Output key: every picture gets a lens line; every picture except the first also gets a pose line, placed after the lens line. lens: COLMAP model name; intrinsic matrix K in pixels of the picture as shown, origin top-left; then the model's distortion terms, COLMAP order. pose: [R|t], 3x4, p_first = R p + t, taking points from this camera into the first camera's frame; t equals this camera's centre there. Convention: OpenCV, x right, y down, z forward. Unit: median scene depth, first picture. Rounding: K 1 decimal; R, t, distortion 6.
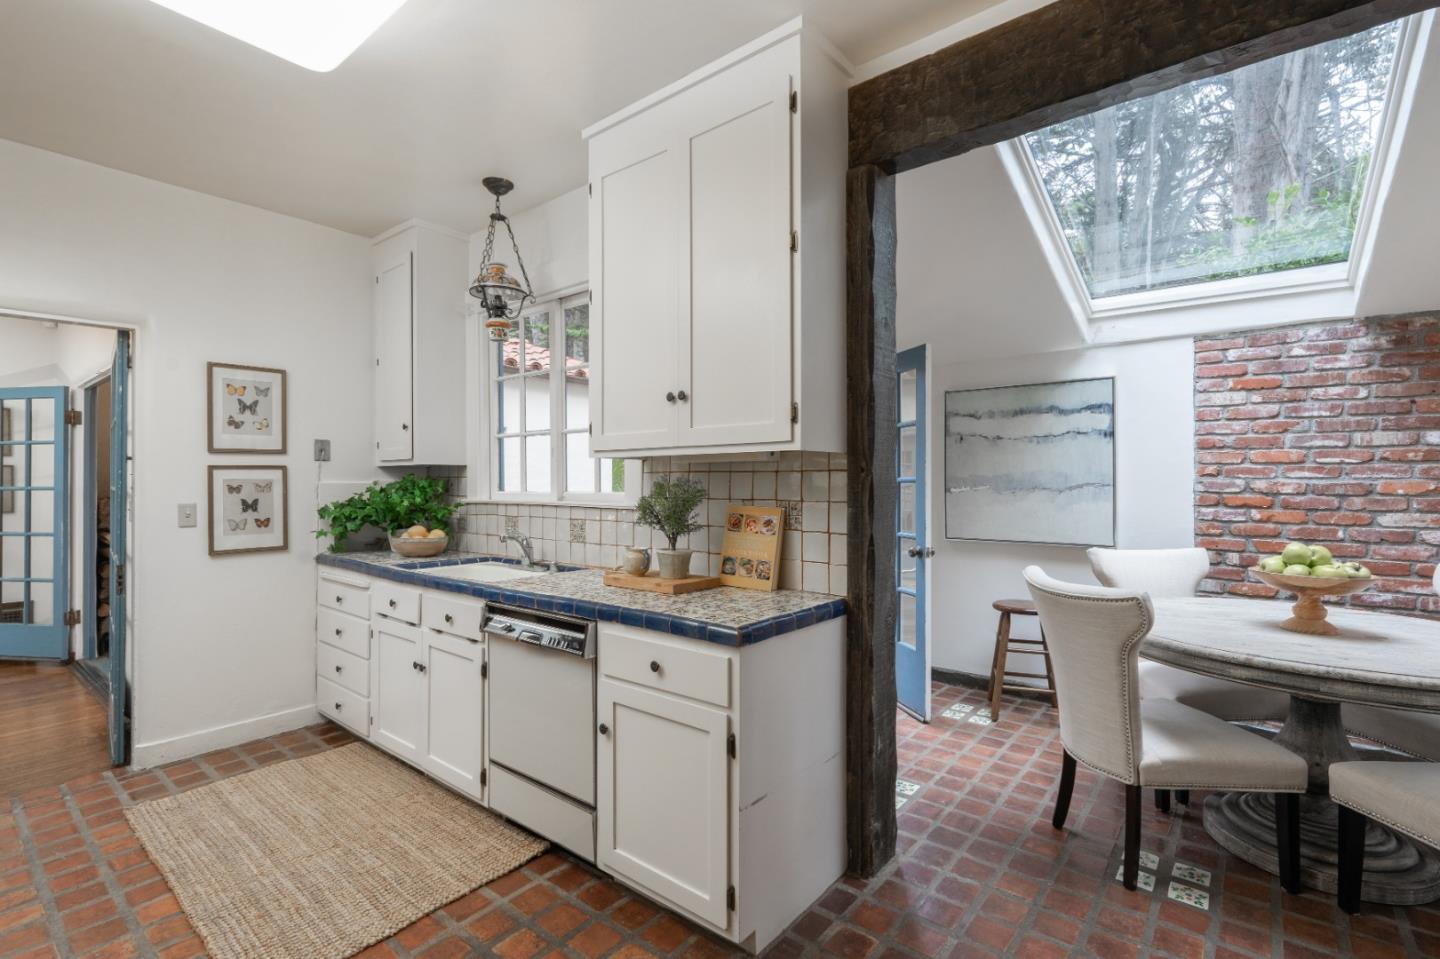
lens RADIAL K [[666.7, 0, 719.7], [0, 666.7, 480.2], [0, 0, 1]] dist [-0.005070, -0.000538]
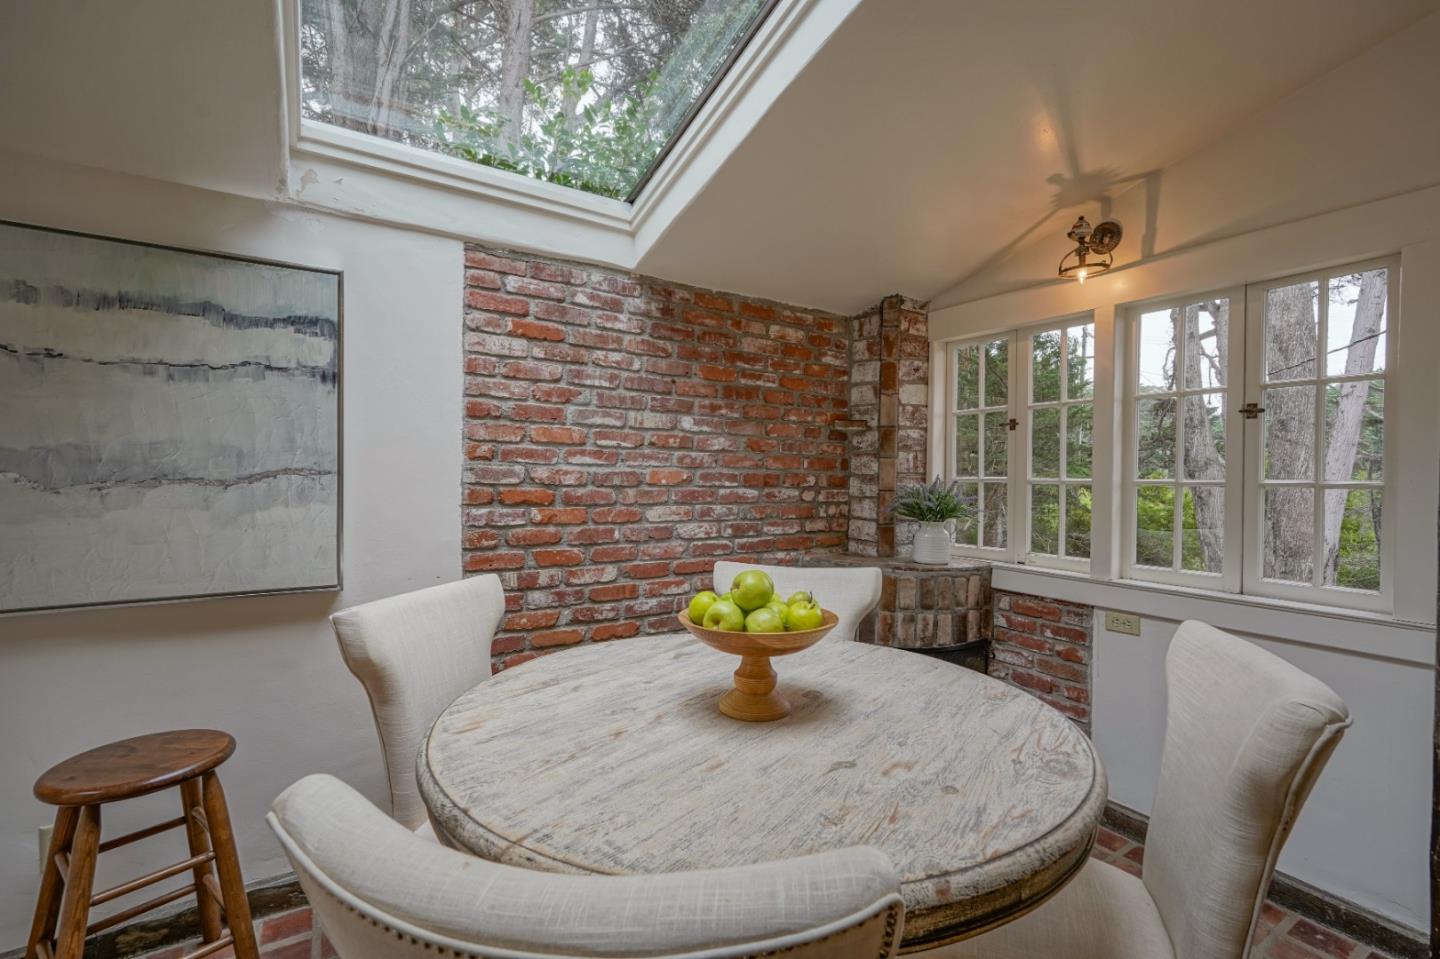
lens RADIAL K [[641.8, 0, 721.7], [0, 641.8, 476.7], [0, 0, 1]] dist [0.000465, 0.000411]
pose [[0.326158, -0.003037, 0.945311, 0.223741], [-0.014247, 0.999865, 0.008128, 0.002408], [-0.945208, -0.016119, 0.326071, 0.597862]]
